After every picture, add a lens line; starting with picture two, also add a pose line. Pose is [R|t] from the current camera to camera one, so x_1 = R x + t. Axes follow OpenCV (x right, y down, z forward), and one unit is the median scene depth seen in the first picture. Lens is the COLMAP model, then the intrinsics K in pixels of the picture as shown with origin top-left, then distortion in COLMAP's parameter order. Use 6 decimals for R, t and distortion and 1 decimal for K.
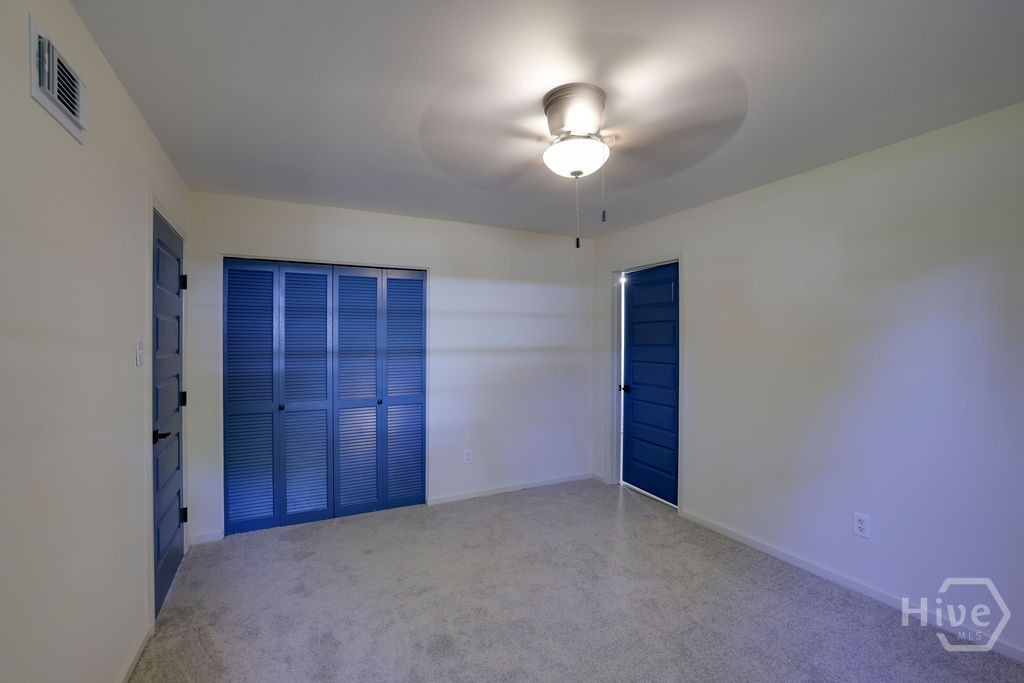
lens RADIAL K [[453.6, 0, 507.4], [0, 453.6, 347.1], [0, 0, 1]] dist [-0.054792, 0.020705]
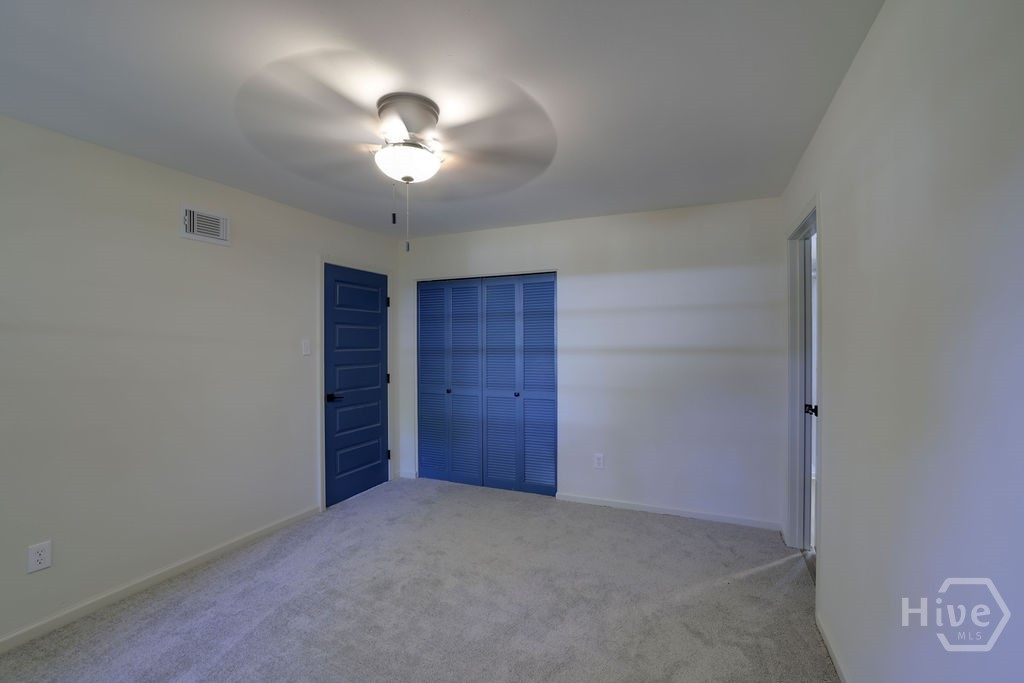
lens RADIAL K [[453.6, 0, 507.4], [0, 453.6, 347.1], [0, 0, 1]] dist [-0.054792, 0.020705]
pose [[0.619445, 0.010441, -0.784971, 0.585886], [-0.006544, 0.999945, 0.008136, -0.005488], [0.785013, 0.000097, 0.619479, 0.282345]]
